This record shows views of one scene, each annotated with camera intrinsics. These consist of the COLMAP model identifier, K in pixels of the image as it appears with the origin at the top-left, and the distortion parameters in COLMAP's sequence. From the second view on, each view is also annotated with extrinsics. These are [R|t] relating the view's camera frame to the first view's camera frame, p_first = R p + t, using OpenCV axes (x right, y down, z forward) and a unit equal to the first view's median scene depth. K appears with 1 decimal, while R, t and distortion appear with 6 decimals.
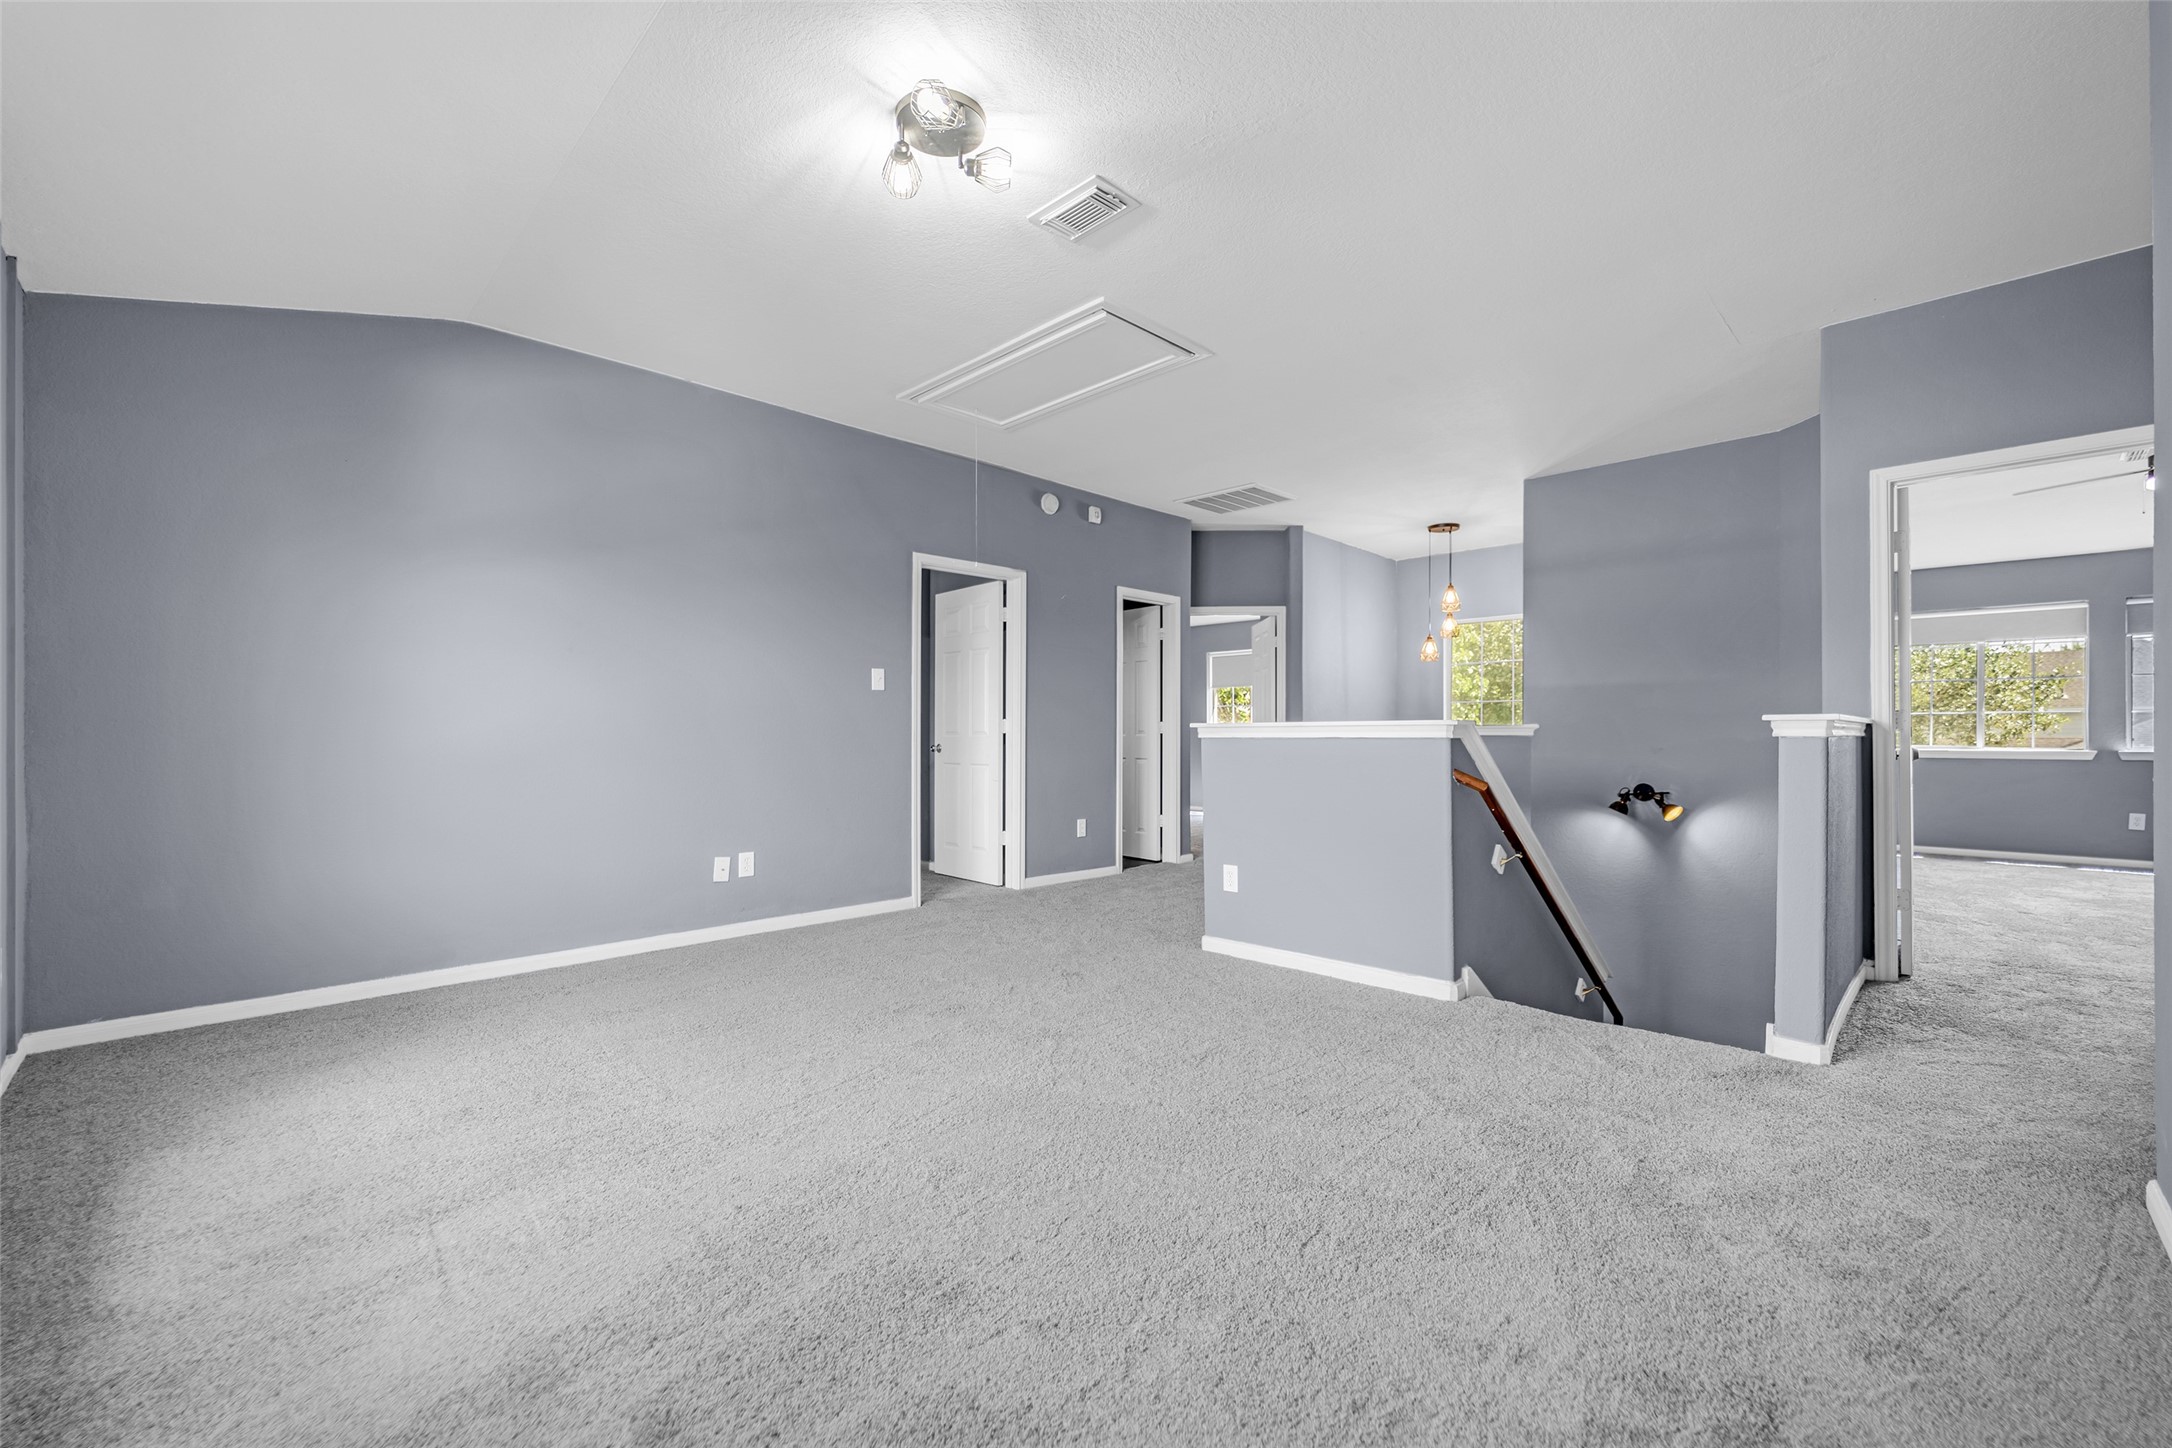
lens RADIAL K [[873.2, 0, 1074.4], [0, 873.2, 724.7], [0, 0, 1]] dist [0.001621, -0.000401]
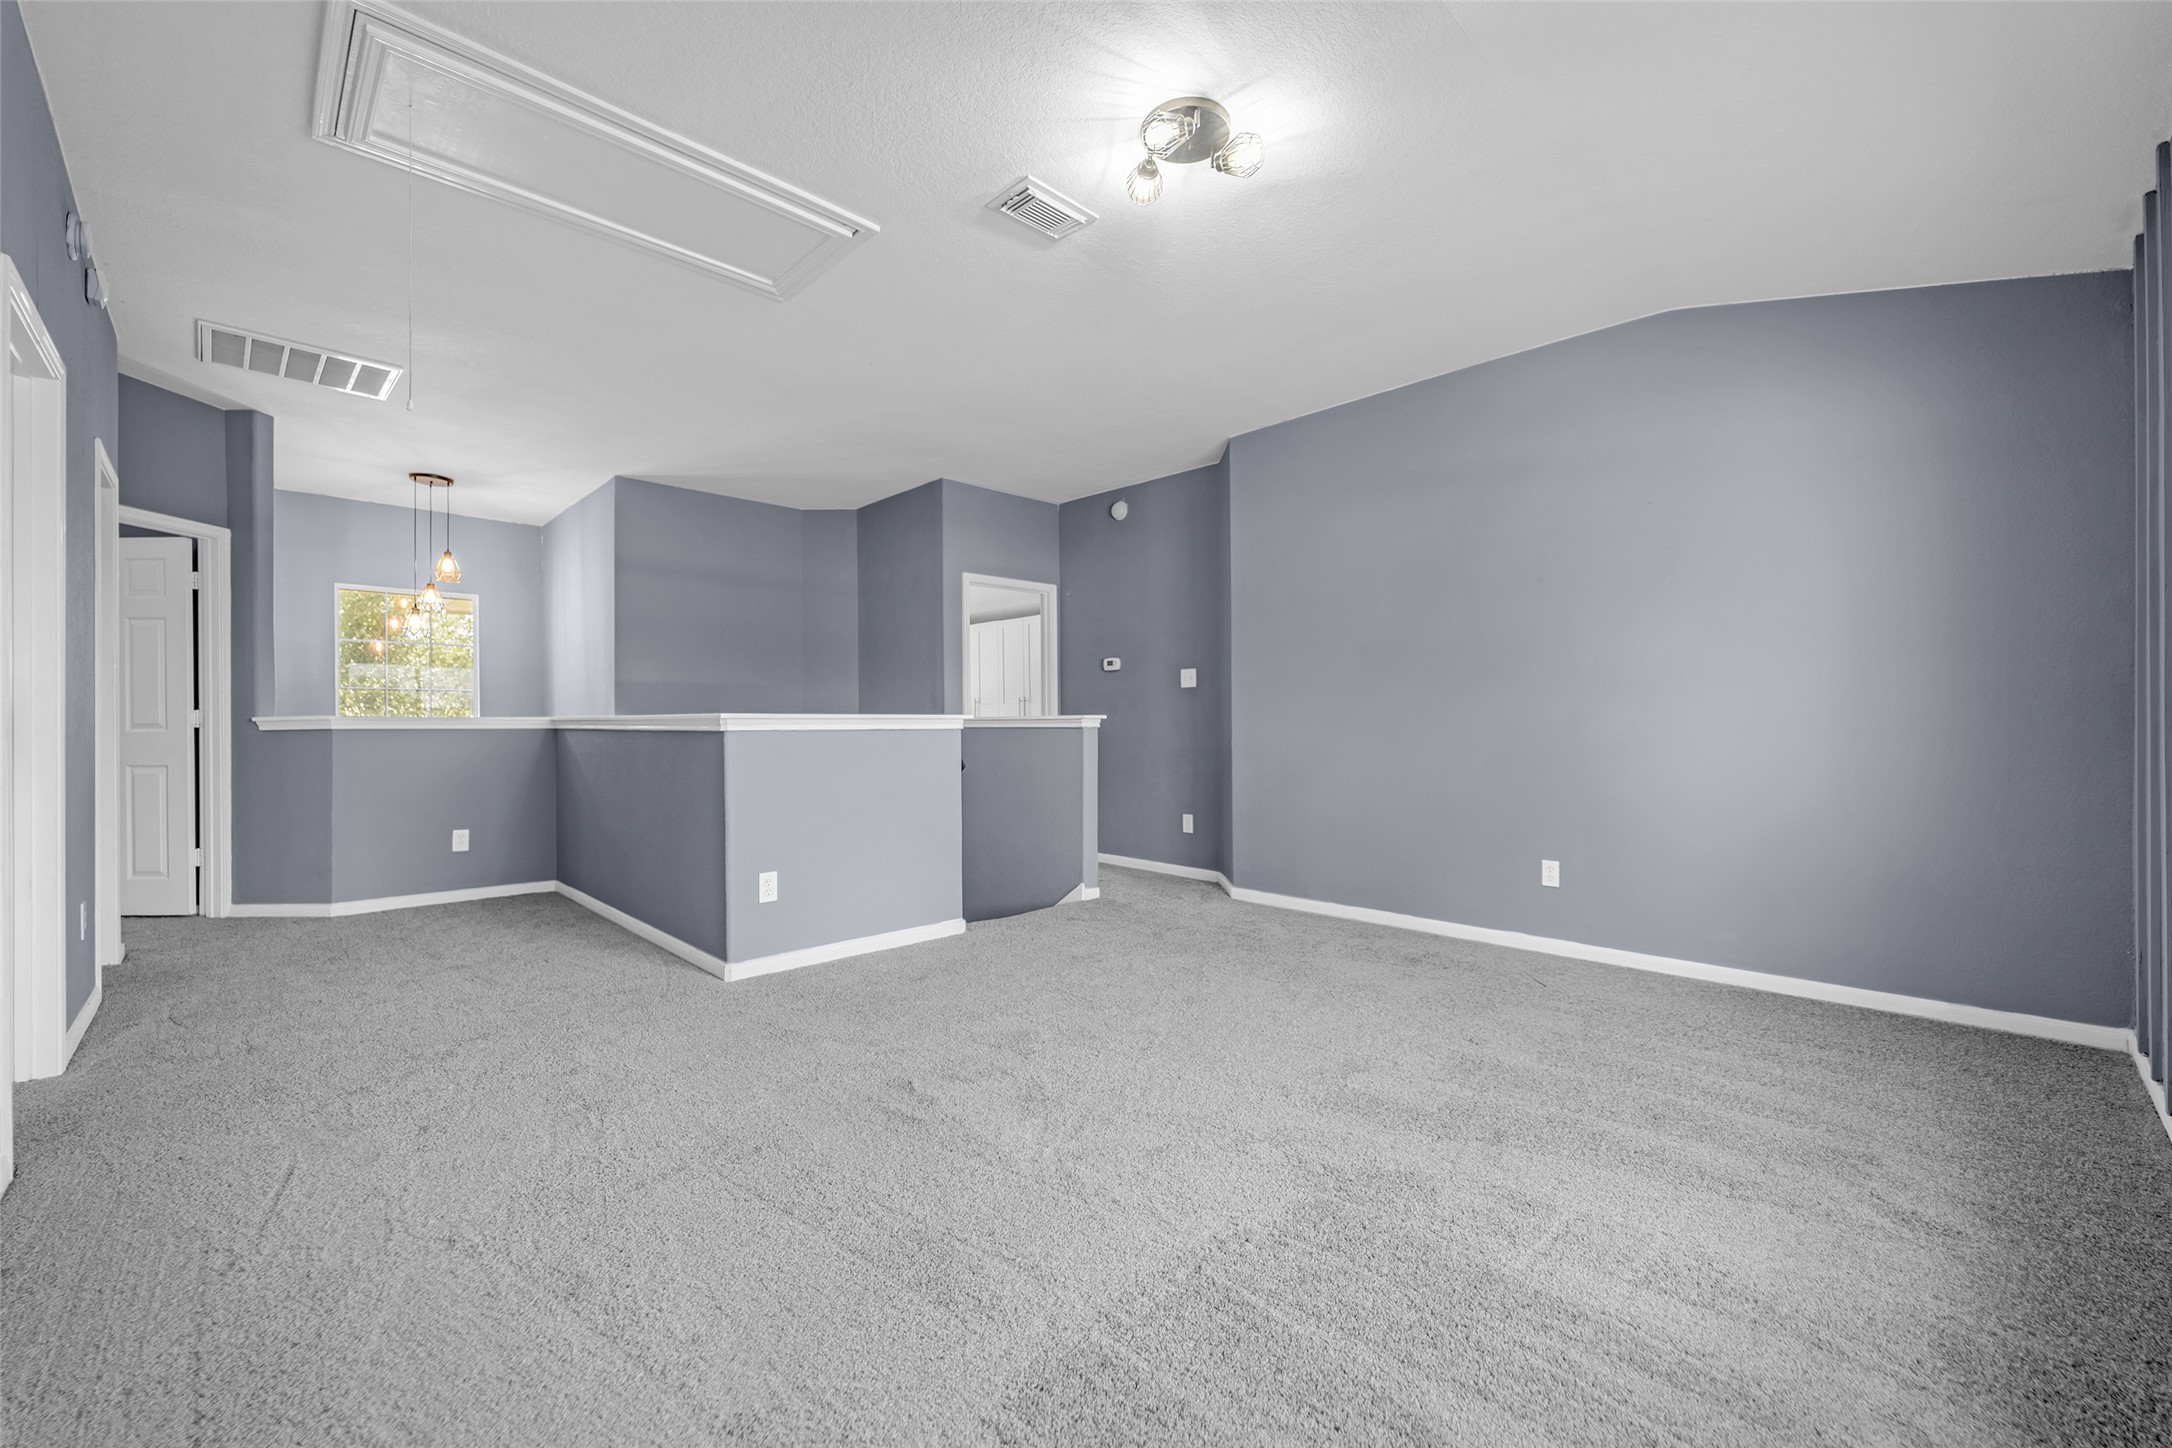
lens RADIAL K [[873.2, 0, 1074.4], [0, 873.2, 724.7], [0, 0, 1]] dist [0.001621, -0.000401]
pose [[0.007936, -0.001084, 0.999968, -0.458600], [-0.010461, 0.999945, 0.001167, 0.001294], [-0.999914, -0.010470, 0.007924, 0.425801]]
